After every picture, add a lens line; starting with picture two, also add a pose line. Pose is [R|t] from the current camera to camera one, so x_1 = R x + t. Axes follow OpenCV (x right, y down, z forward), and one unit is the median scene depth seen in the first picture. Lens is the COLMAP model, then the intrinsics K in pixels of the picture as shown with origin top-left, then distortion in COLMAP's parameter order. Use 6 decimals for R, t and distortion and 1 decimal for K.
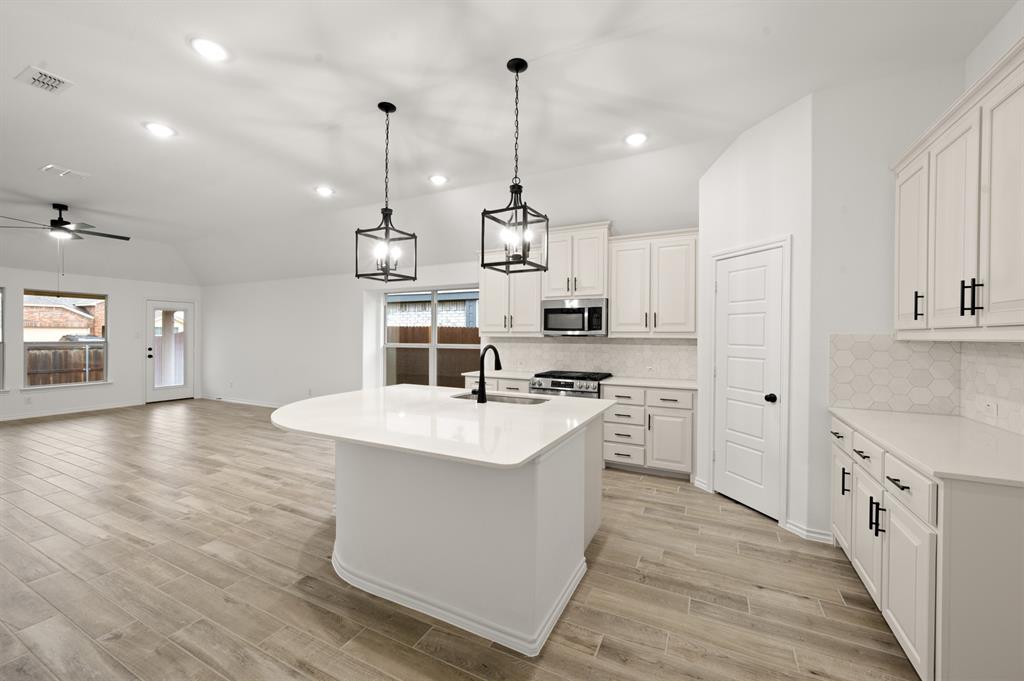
lens RADIAL K [[402.3, 0, 510.6], [0, 402.3, 337.9], [0, 0, 1]] dist [-0.000279, 0.000254]
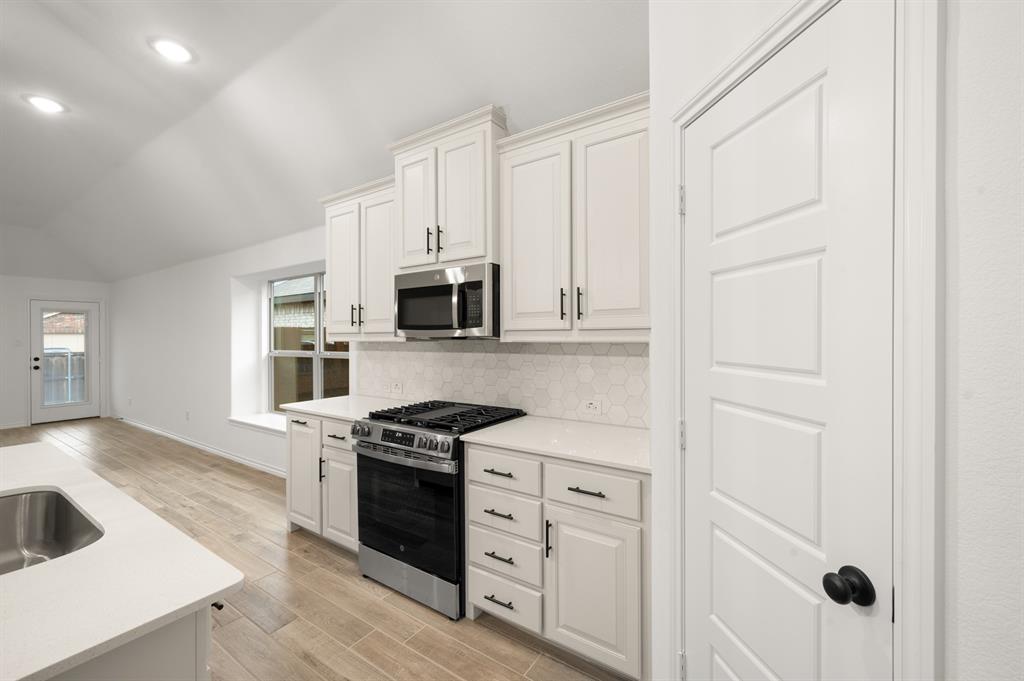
lens RADIAL K [[421.5, 0, 504.4], [0, 421.5, 336.8], [0, 0, 1]] dist [-0.001883, 0.000779]
pose [[0.991261, -0.013257, -0.131244, 0.344012], [0.012920, 0.999911, -0.003418, -0.005793], [0.131278, 0.001692, 0.991344, 0.519637]]
